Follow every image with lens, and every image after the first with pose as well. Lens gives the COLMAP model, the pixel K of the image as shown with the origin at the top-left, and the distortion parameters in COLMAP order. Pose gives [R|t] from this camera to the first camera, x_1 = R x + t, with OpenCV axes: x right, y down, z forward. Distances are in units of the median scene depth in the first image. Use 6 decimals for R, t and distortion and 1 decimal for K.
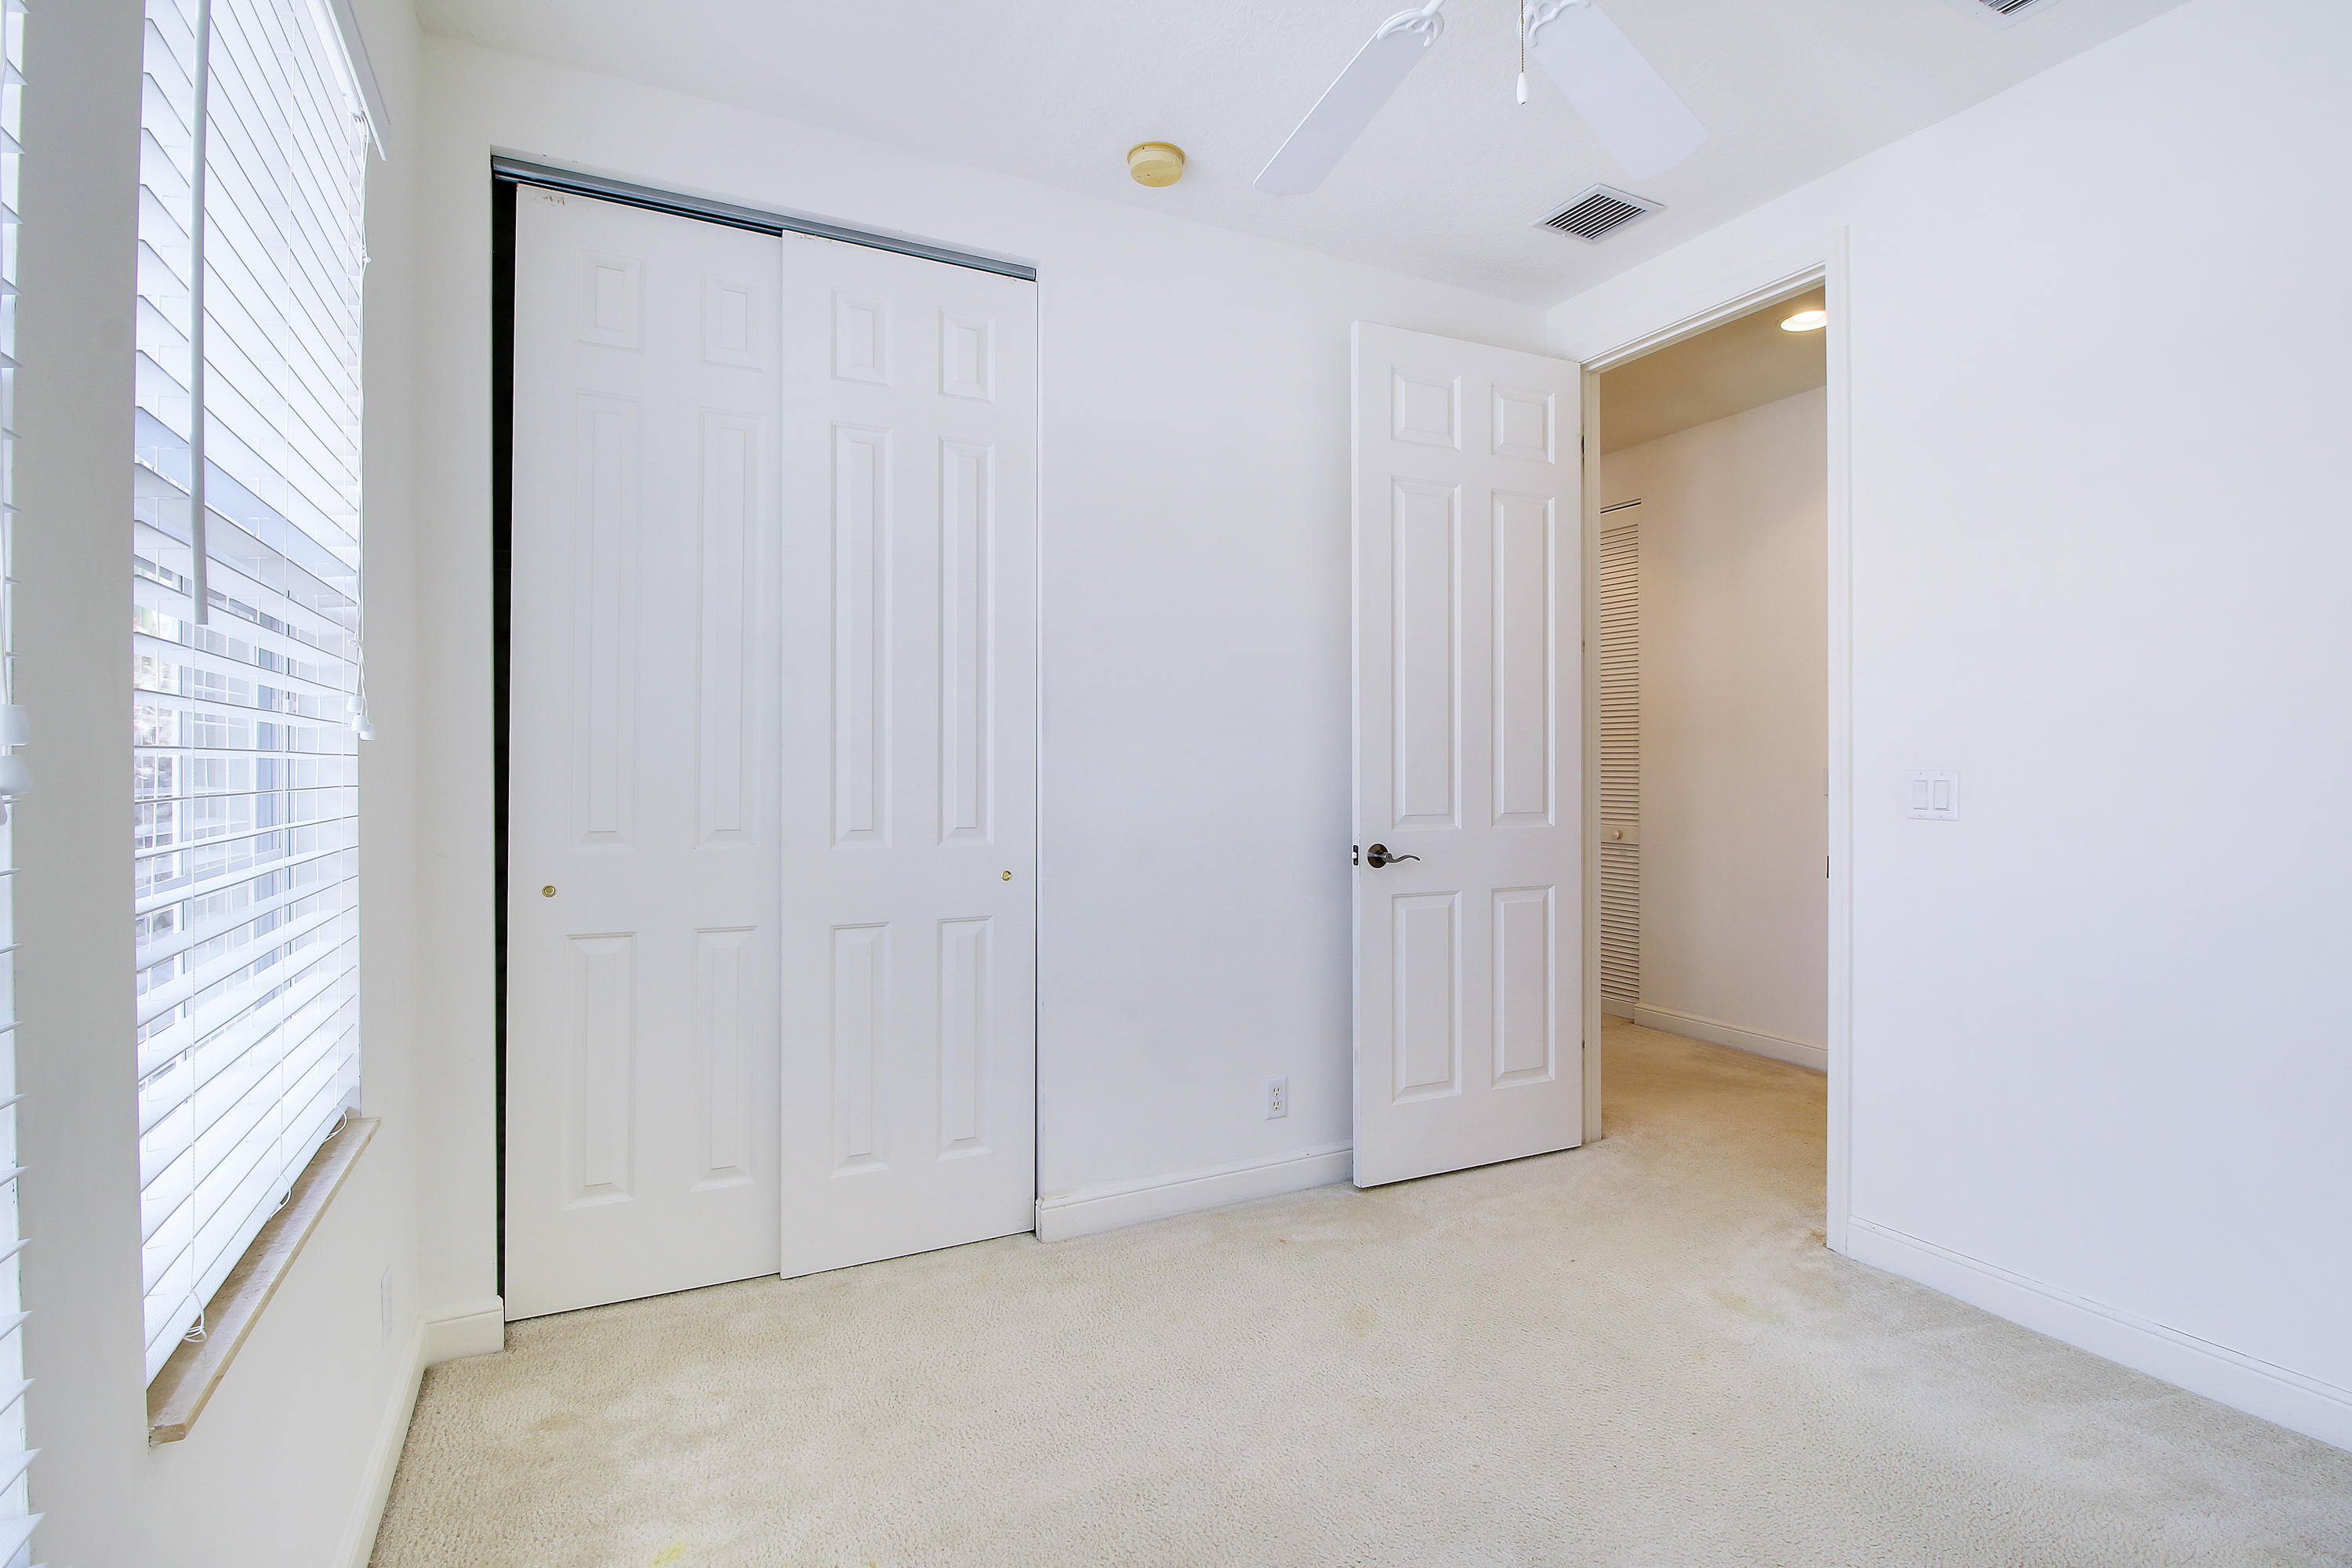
lens RADIAL K [[1134.7, 0, 1174.7], [0, 1134.7, 773.5], [0, 0, 1]] dist [-0.008343, 0.000682]
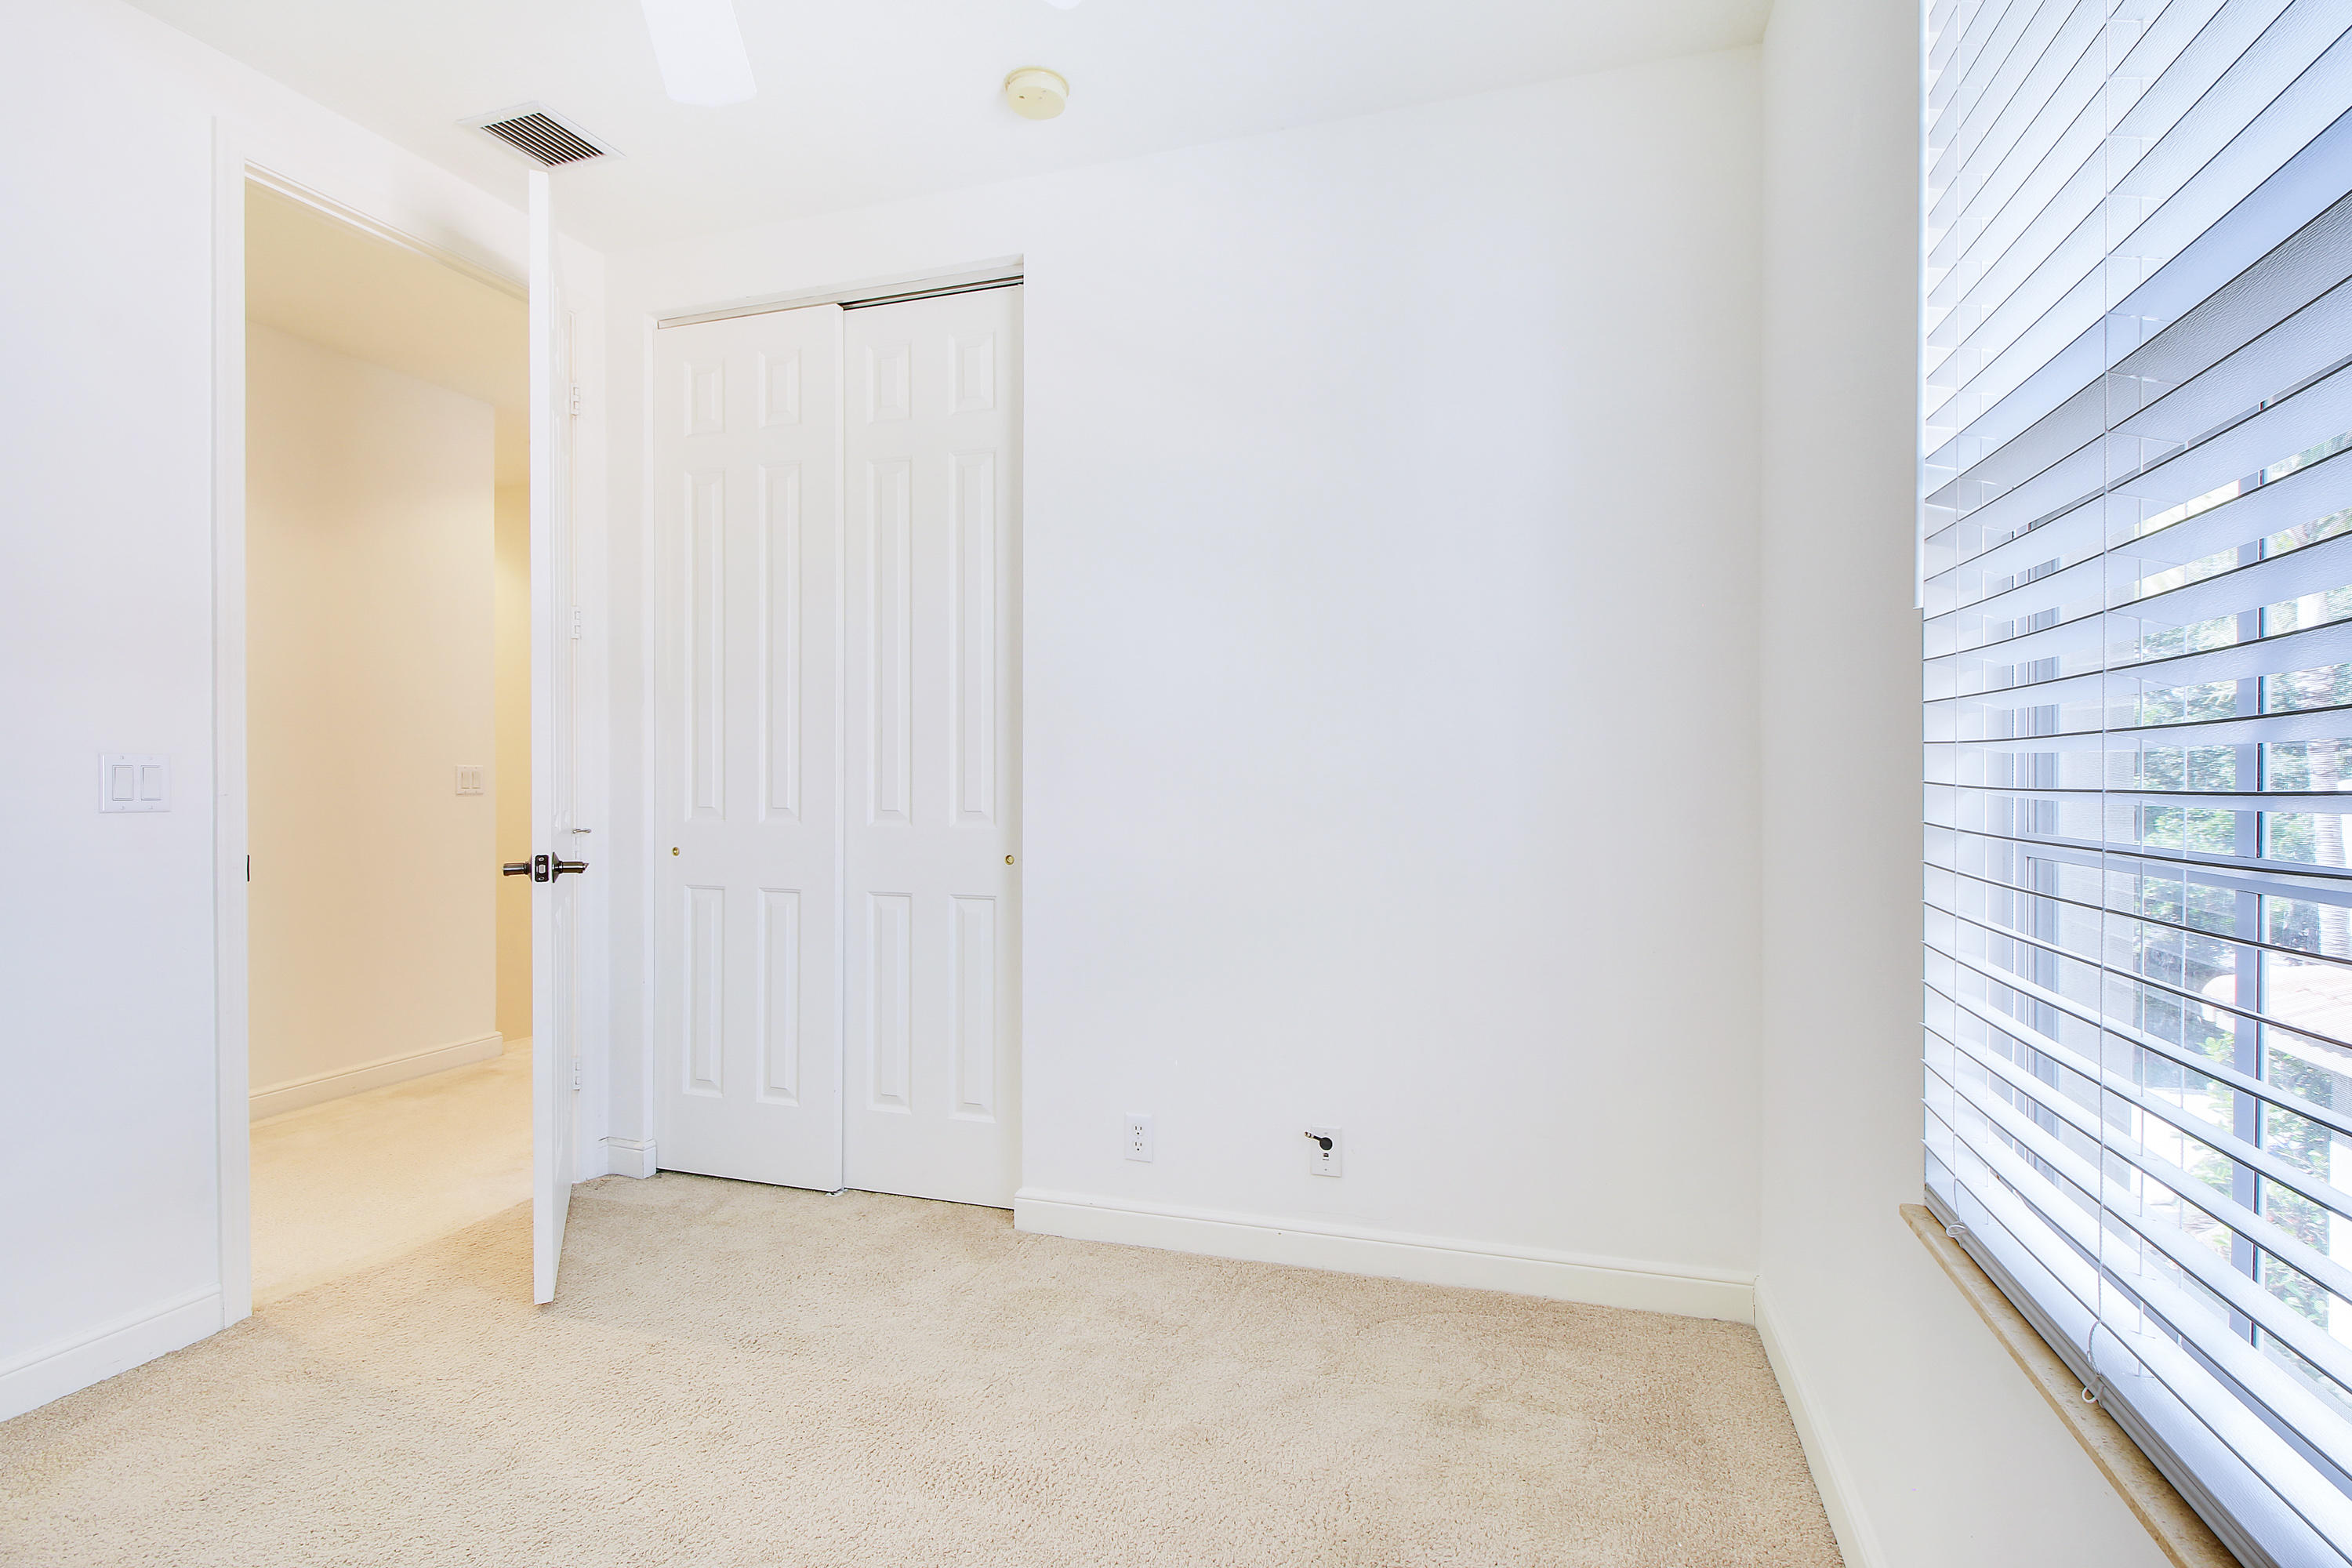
lens RADIAL K [[1134.7, 0, 1176.8], [0, 1134.7, 780.0], [0, 0, 1]] dist [-0.008343, 0.000682]
pose [[0.714264, 0.011018, -0.699789, 0.690384], [-0.008466, 0.999939, 0.007102, 0.001944], [0.699825, 0.000851, 0.714314, 0.372381]]
